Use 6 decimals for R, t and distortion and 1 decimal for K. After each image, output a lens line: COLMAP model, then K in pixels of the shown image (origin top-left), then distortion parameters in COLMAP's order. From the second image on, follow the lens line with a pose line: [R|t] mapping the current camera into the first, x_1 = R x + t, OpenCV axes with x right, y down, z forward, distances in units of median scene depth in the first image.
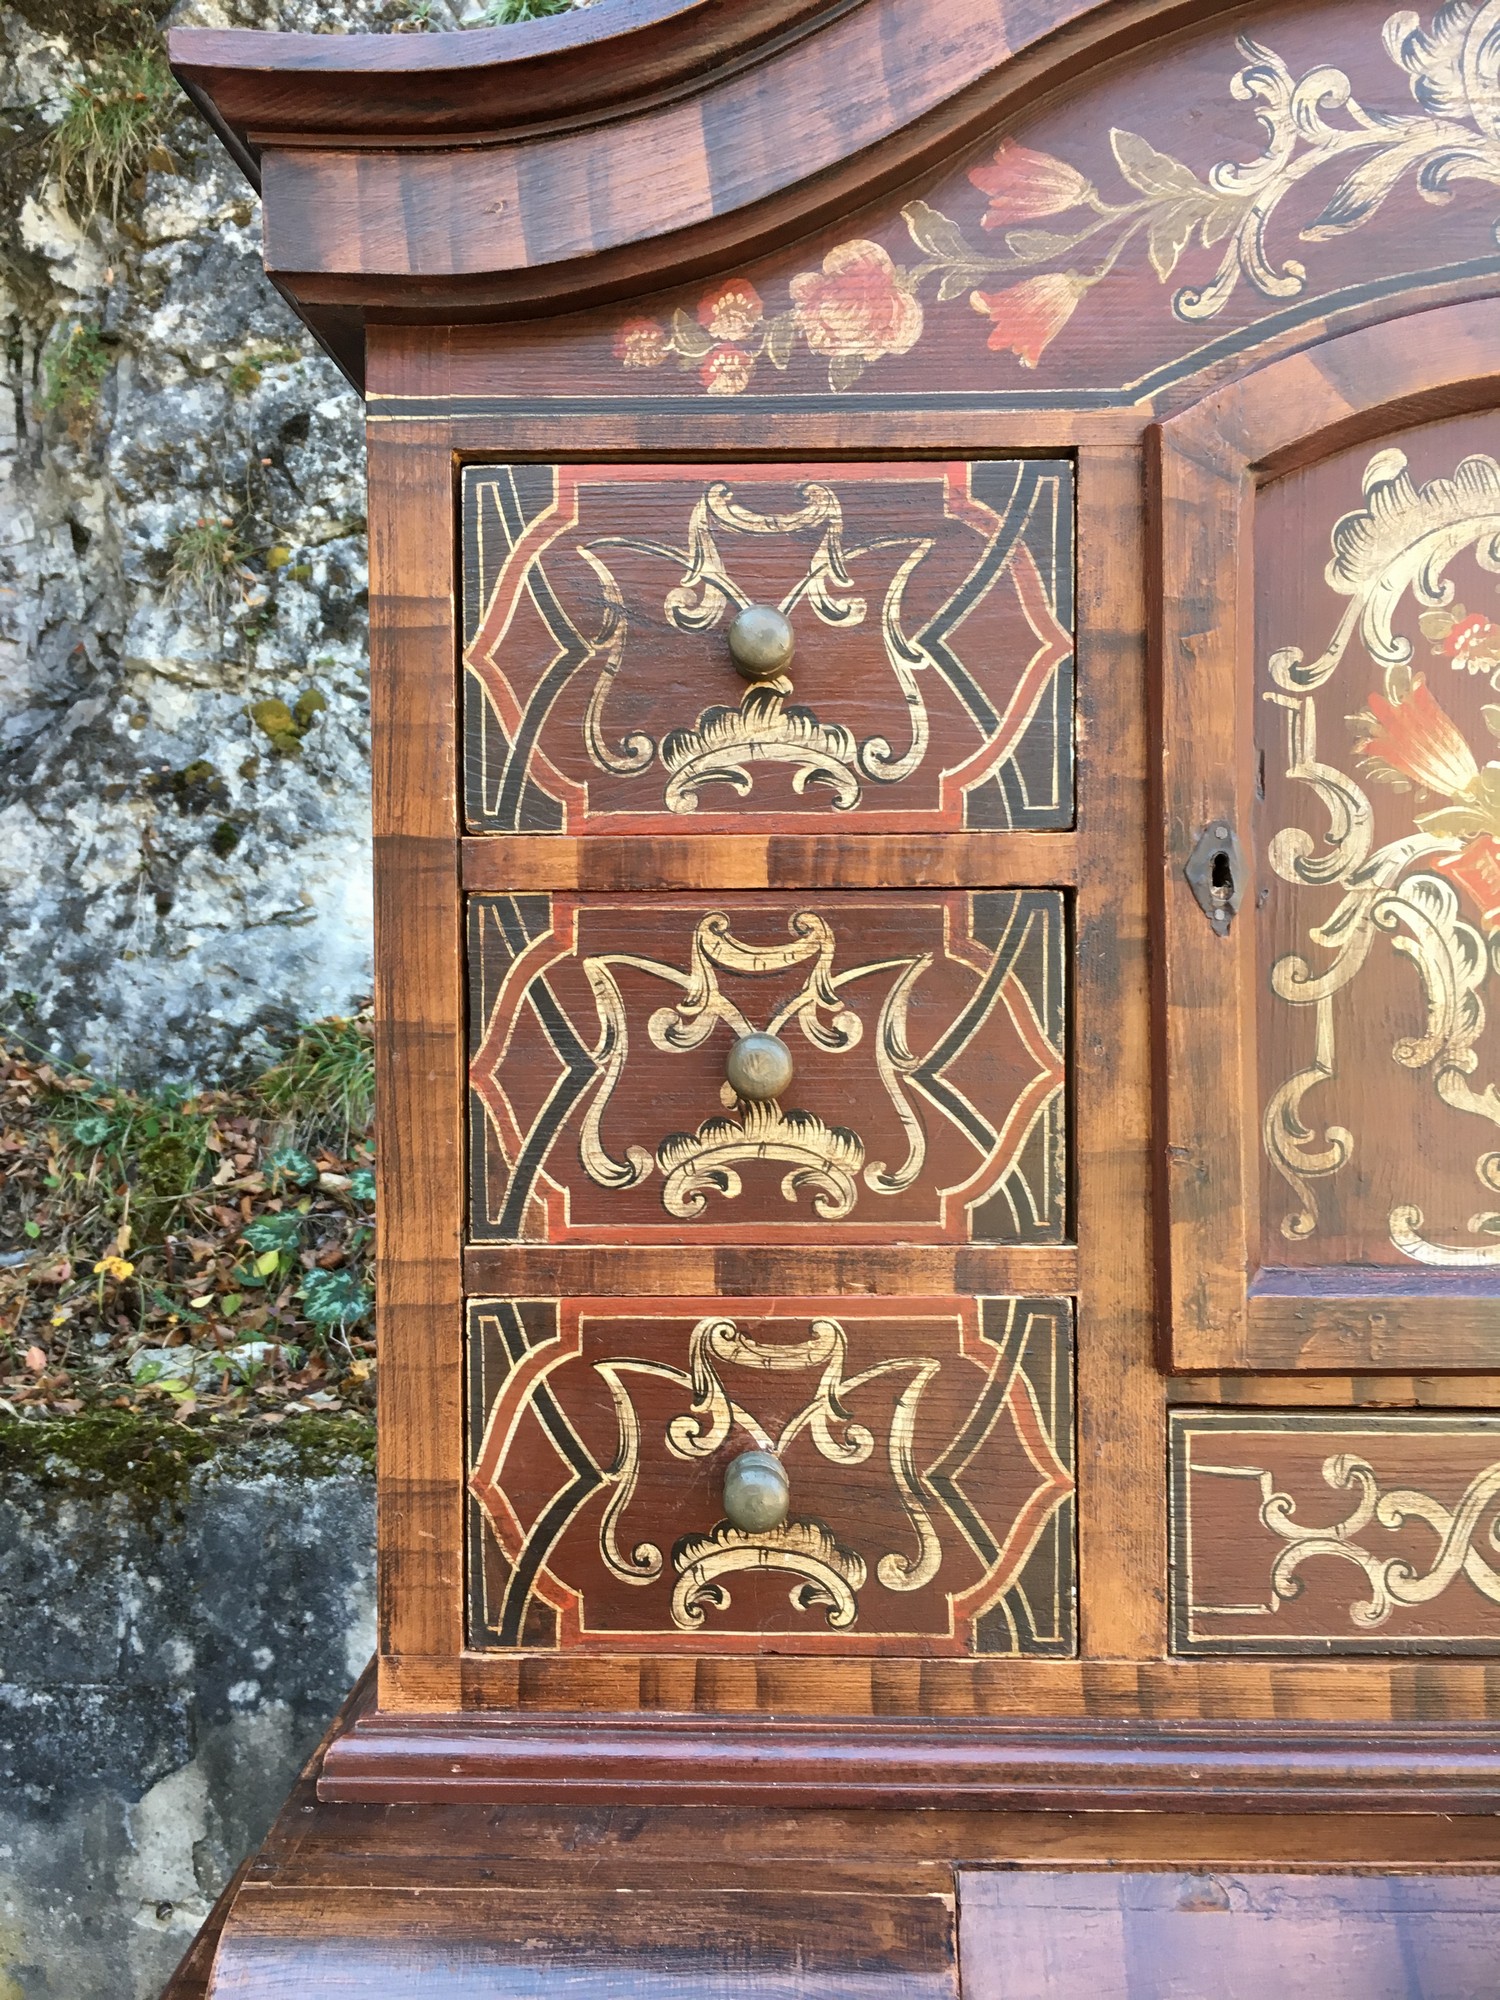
lens RADIAL K [[1705.4, 0, 775.6], [0, 1705.4, 1003.8], [0, 0, 1]] dist [0.074341, -0.115052]
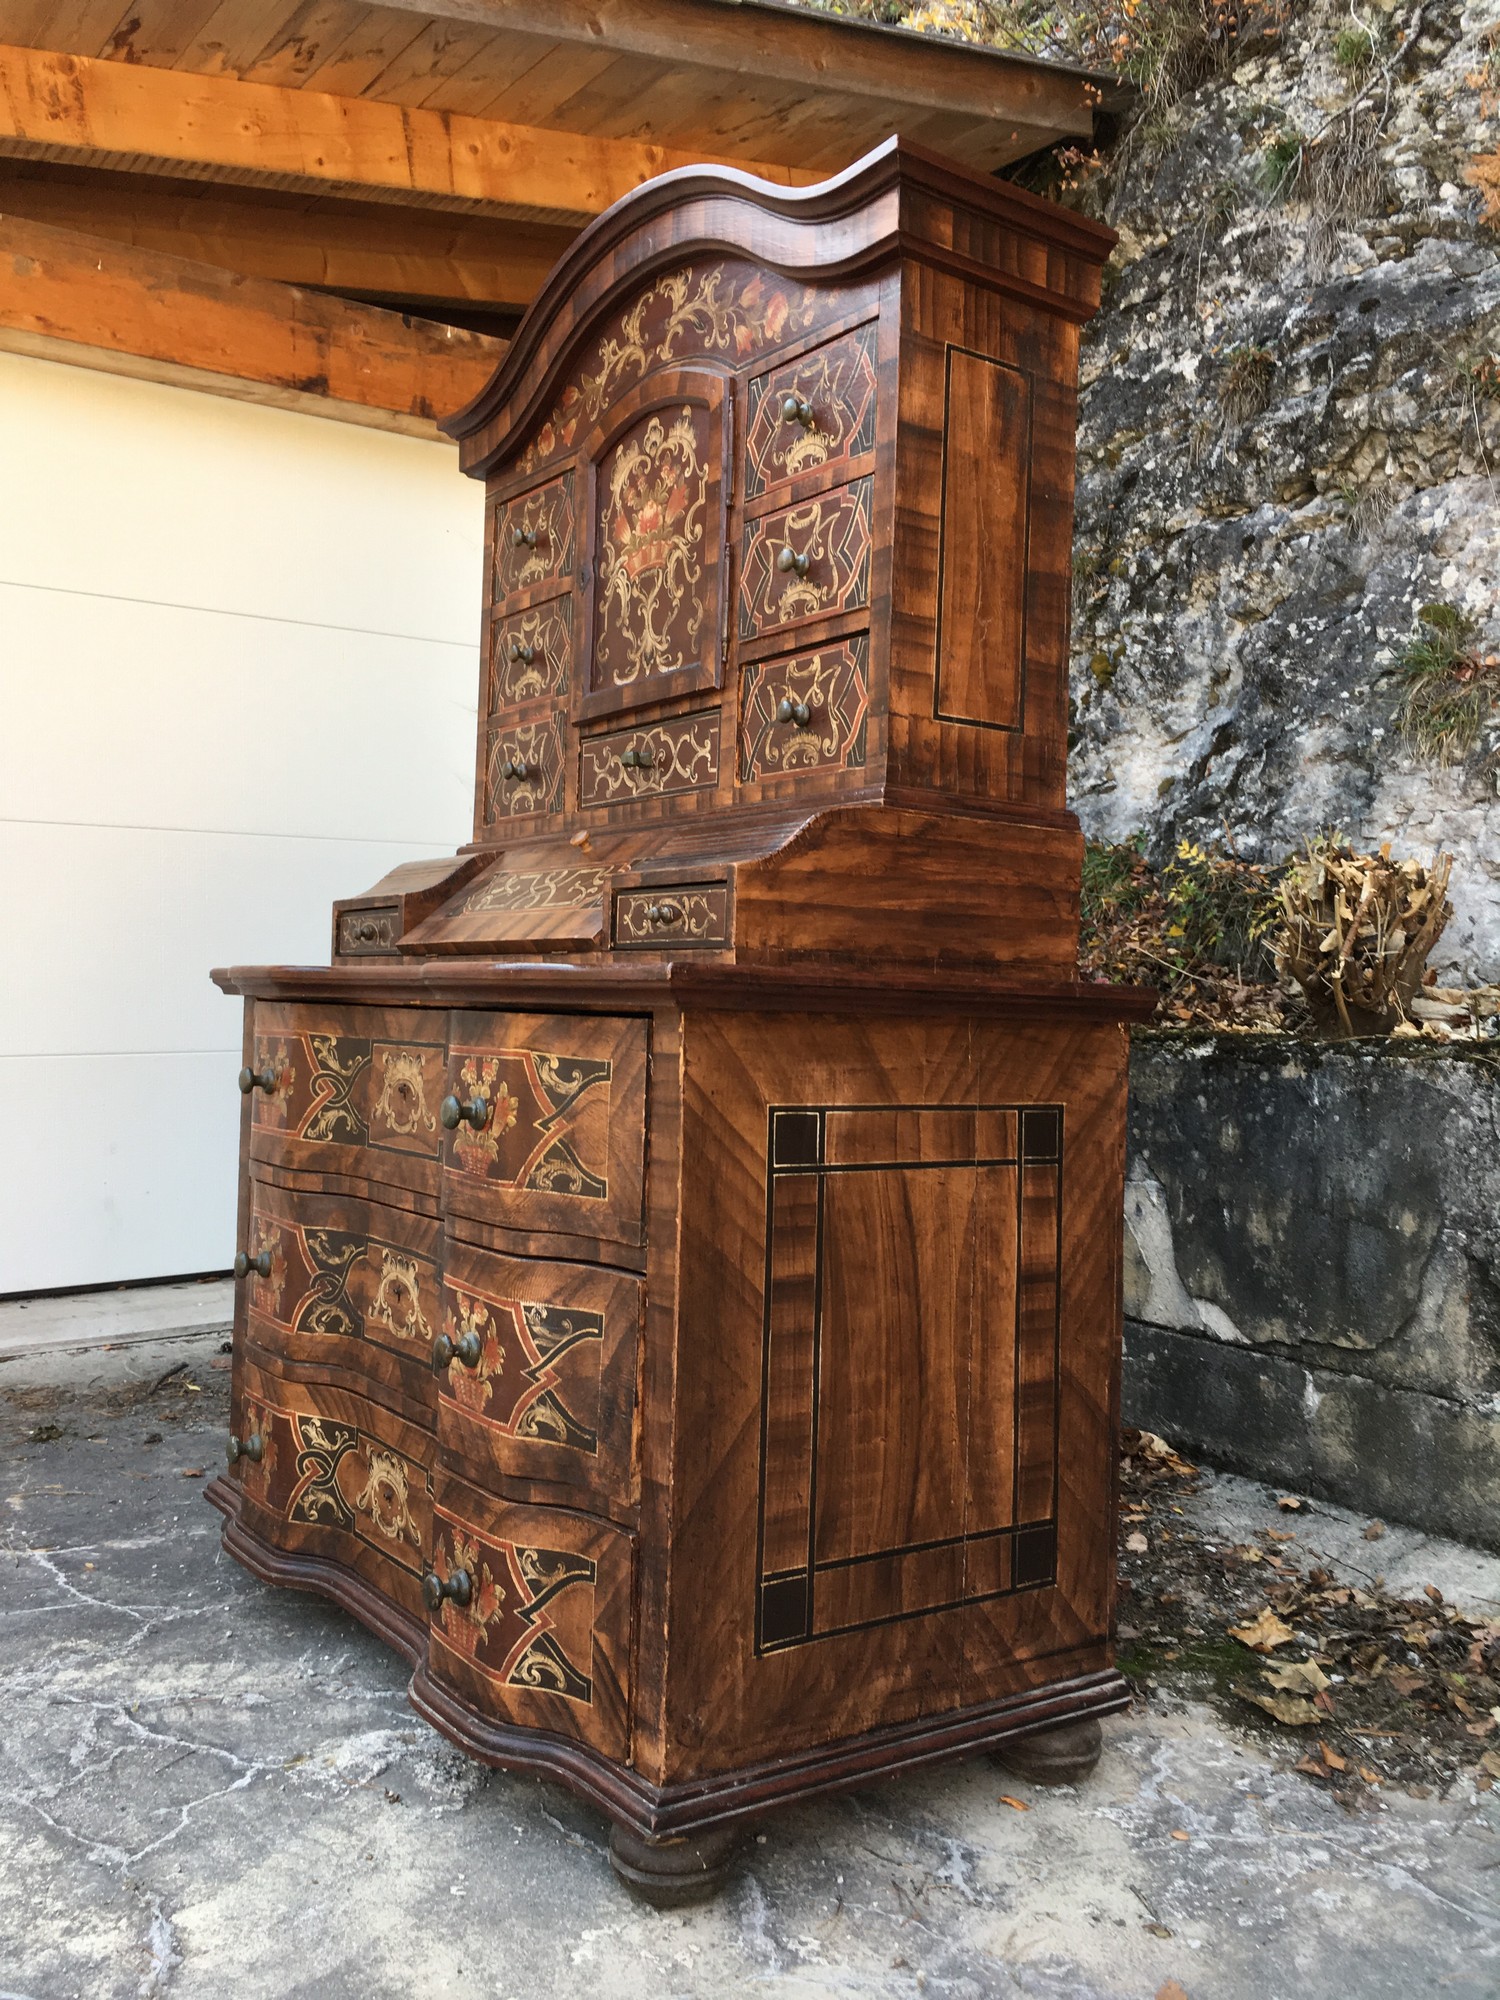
lens RADIAL K [[1705.4, 0, 775.6], [0, 1705.4, 1003.8], [0, 0, 1]] dist [0.074341, -0.115052]
pose [[0.596997, 0.013691, -0.802127, 0.812057], [-0.060620, 0.997766, -0.028087, 0.211798], [0.799950, 0.065393, 0.596493, -0.174424]]
